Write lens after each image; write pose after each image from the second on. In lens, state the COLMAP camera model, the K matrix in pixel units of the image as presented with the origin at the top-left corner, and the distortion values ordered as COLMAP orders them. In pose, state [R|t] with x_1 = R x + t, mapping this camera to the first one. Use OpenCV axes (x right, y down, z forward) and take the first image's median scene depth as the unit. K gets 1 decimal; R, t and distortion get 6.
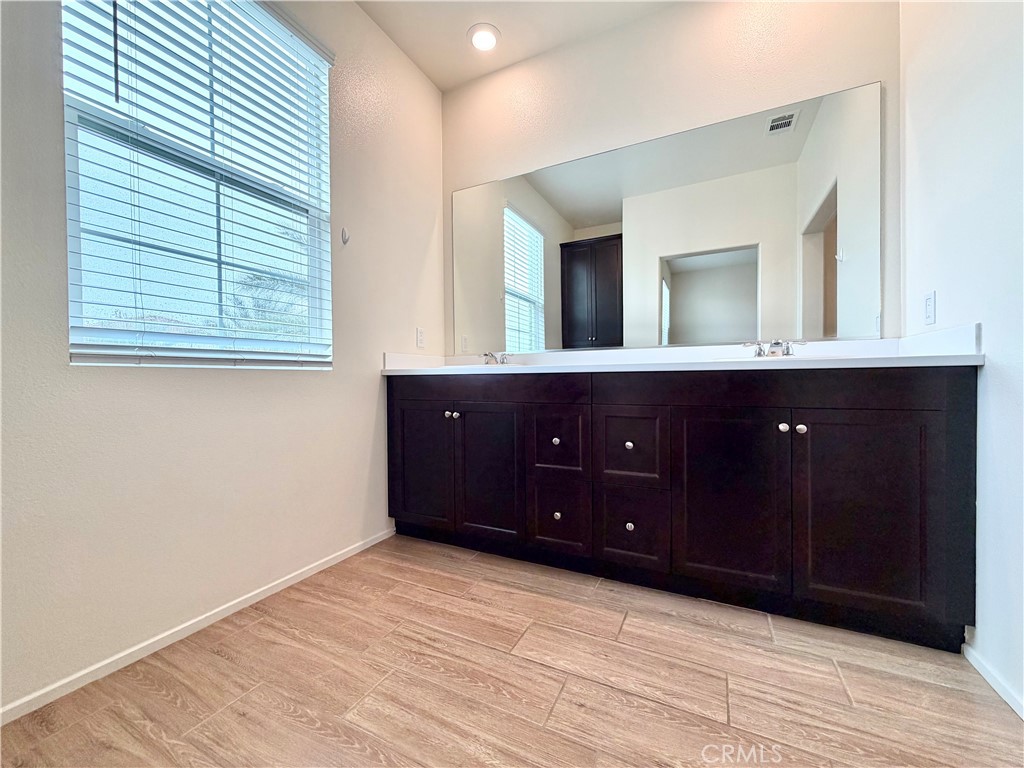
lens RADIAL K [[408.2, 0, 508.7], [0, 408.2, 385.2], [0, 0, 1]] dist [-0.001109, 0.000402]
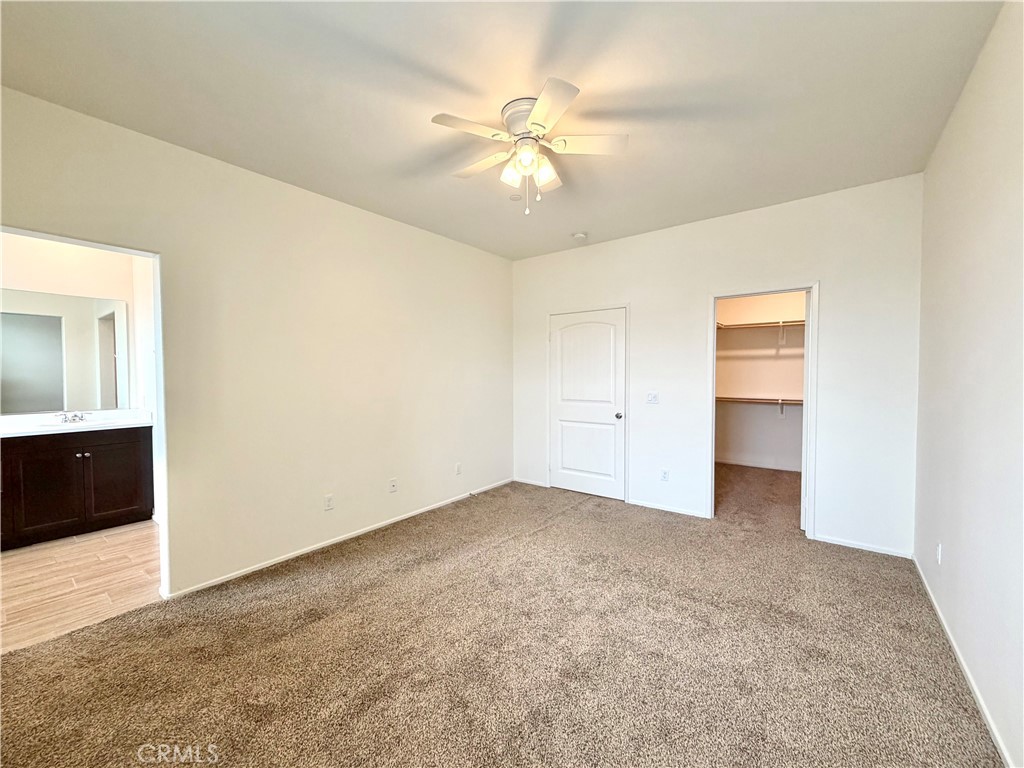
lens RADIAL K [[408.2, 0, 508.7], [0, 408.2, 385.2], [0, 0, 1]] dist [-0.001109, 0.000402]
pose [[0.193704, -0.020280, 0.980850, -0.972516], [0.012993, 0.999752, 0.018104, -0.260535], [-0.980974, 0.009237, 0.193920, -1.601818]]
